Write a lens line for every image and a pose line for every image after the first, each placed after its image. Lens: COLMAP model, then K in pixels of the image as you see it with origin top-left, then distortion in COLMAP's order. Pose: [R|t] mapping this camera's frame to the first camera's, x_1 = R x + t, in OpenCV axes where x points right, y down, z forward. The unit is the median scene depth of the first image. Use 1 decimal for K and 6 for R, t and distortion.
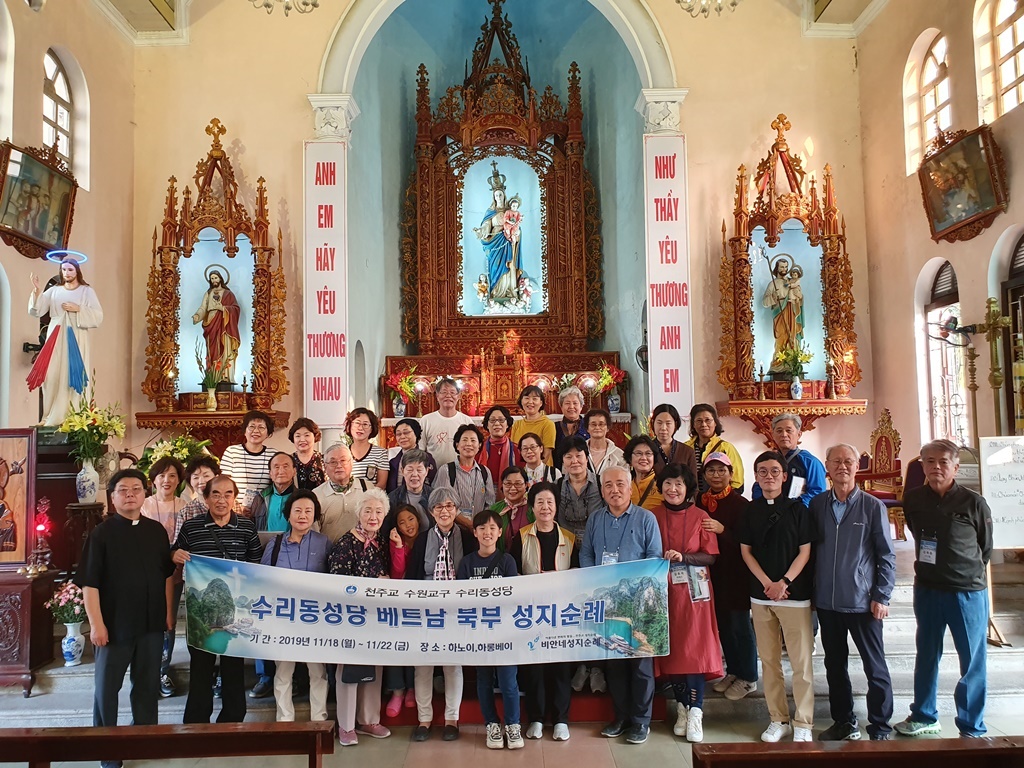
lens RADIAL K [[836.7, 0, 512.0], [0, 836.7, 384.0], [0, 0, 1]] dist [0.101341, -0.129309]
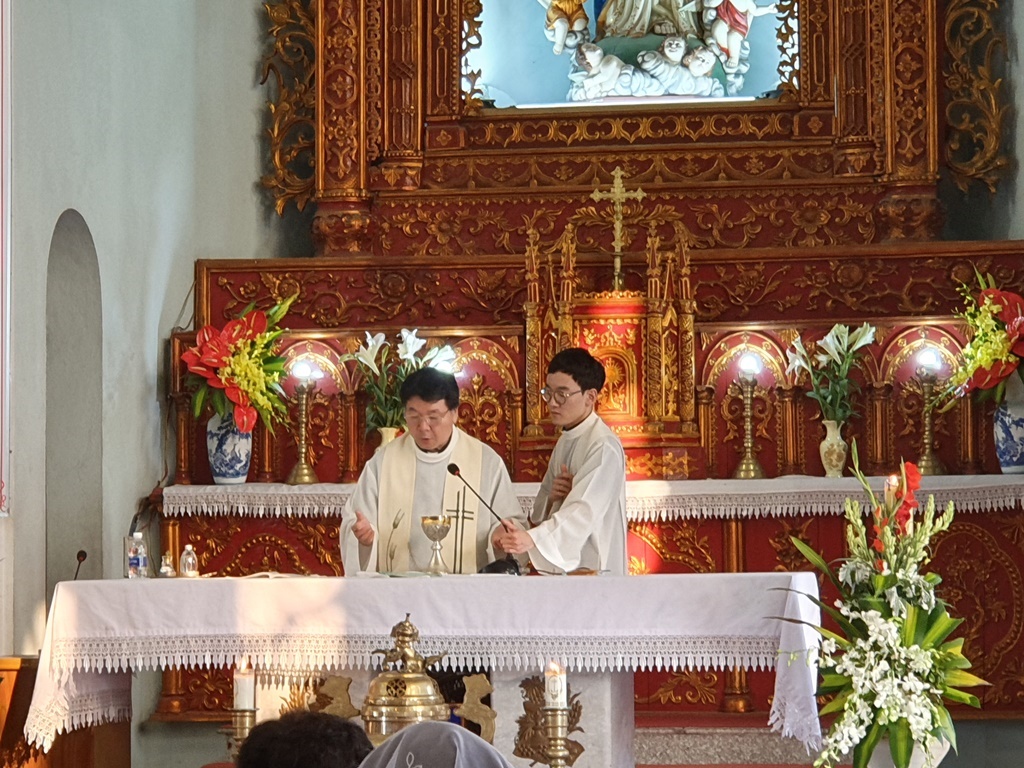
lens RADIAL K [[3978.7, 0, 466.0], [0, 3978.7, 381.3], [0, 0, 1]] dist [-0.394180, 23.044375]
pose [[0.982461, 0.002881, -0.186446, 0.211923], [-0.000227, 0.999898, 0.014254, -0.013976], [0.186468, -0.013961, 0.982362, -0.318231]]
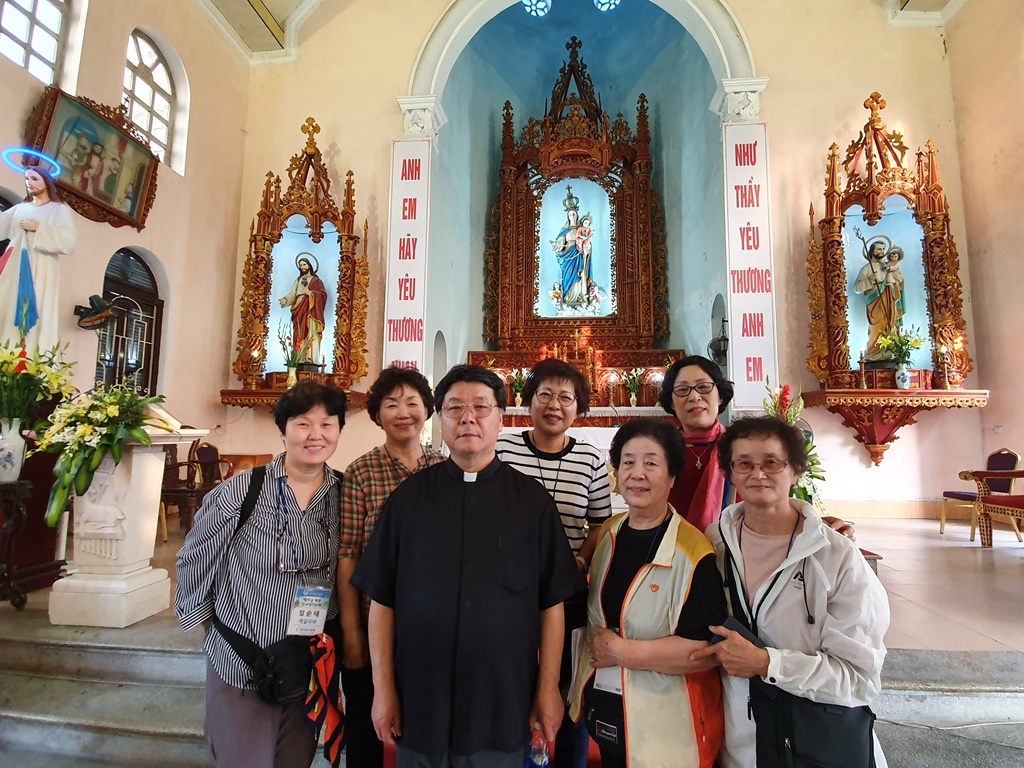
lens RADIAL K [[526.3, 0, 512.0], [0, 526.3, 384.0], [0, 0, 1]] dist [0.027275, -0.018540]
pose [[0.993643, 0.016338, -0.111388, -0.017017], [-0.020435, 0.999152, -0.035743, 0.039567], [0.110710, 0.037792, 0.993134, 0.365342]]
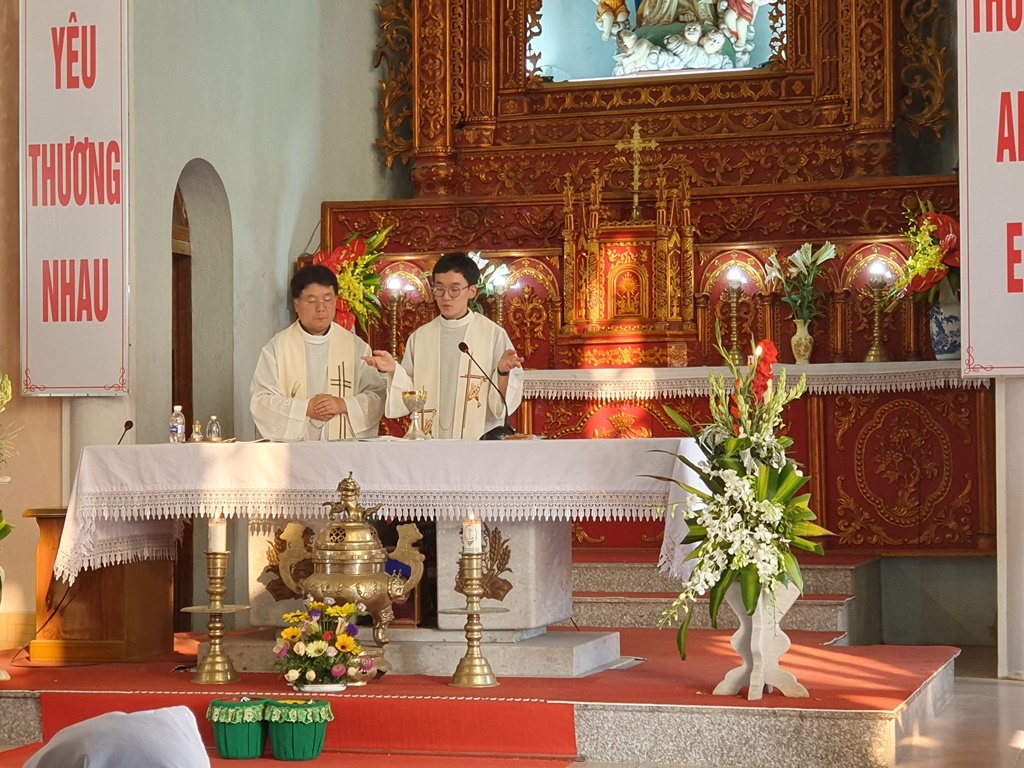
lens RADIAL K [[2417.6, 0, 481.0], [0, 2417.6, 388.1], [0, 0, 1]] dist [0.308708, 0.056860]
pose [[0.952609, 0.004206, -0.304168, 0.274249], [0.007988, 0.999214, 0.038833, 0.008144], [0.304093, -0.039422, 0.951826, 0.018947]]
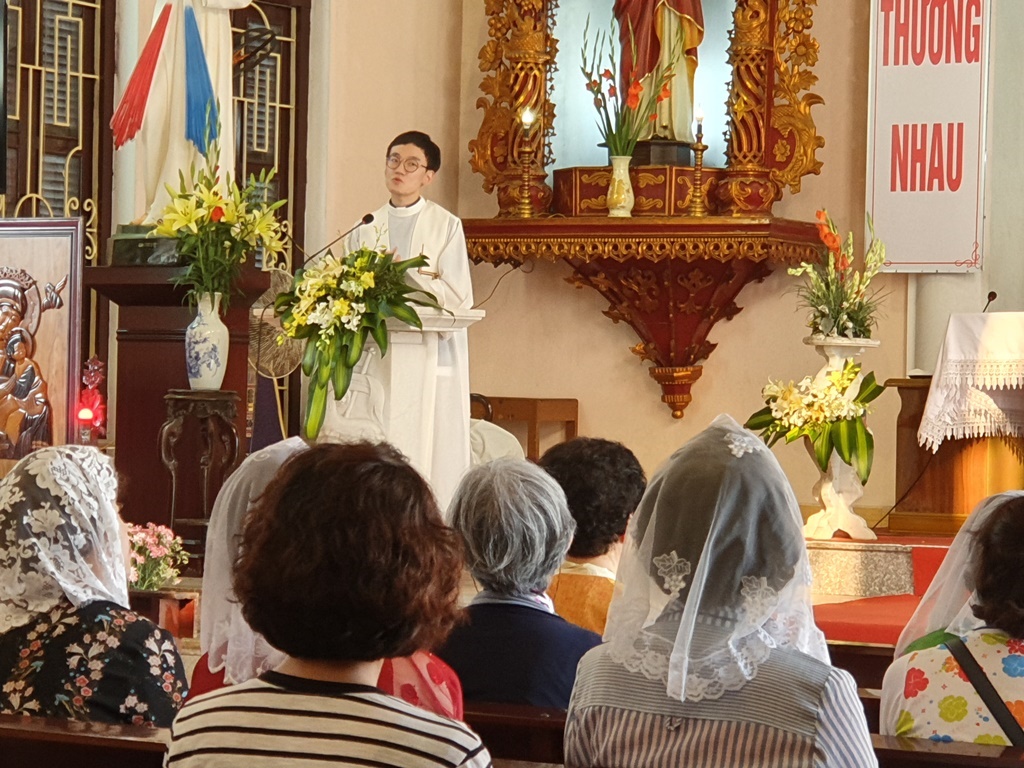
lens RADIAL K [[3881.8, 0, 480.6], [0, 3881.8, 386.1], [0, 0, 1]] dist [-0.256815, 19.037739]
pose [[0.849356, 0.030620, -0.526931, 0.452729], [-0.003457, 0.998617, 0.052457, 0.015847], [0.527809, -0.042734, 0.848288, -0.437460]]
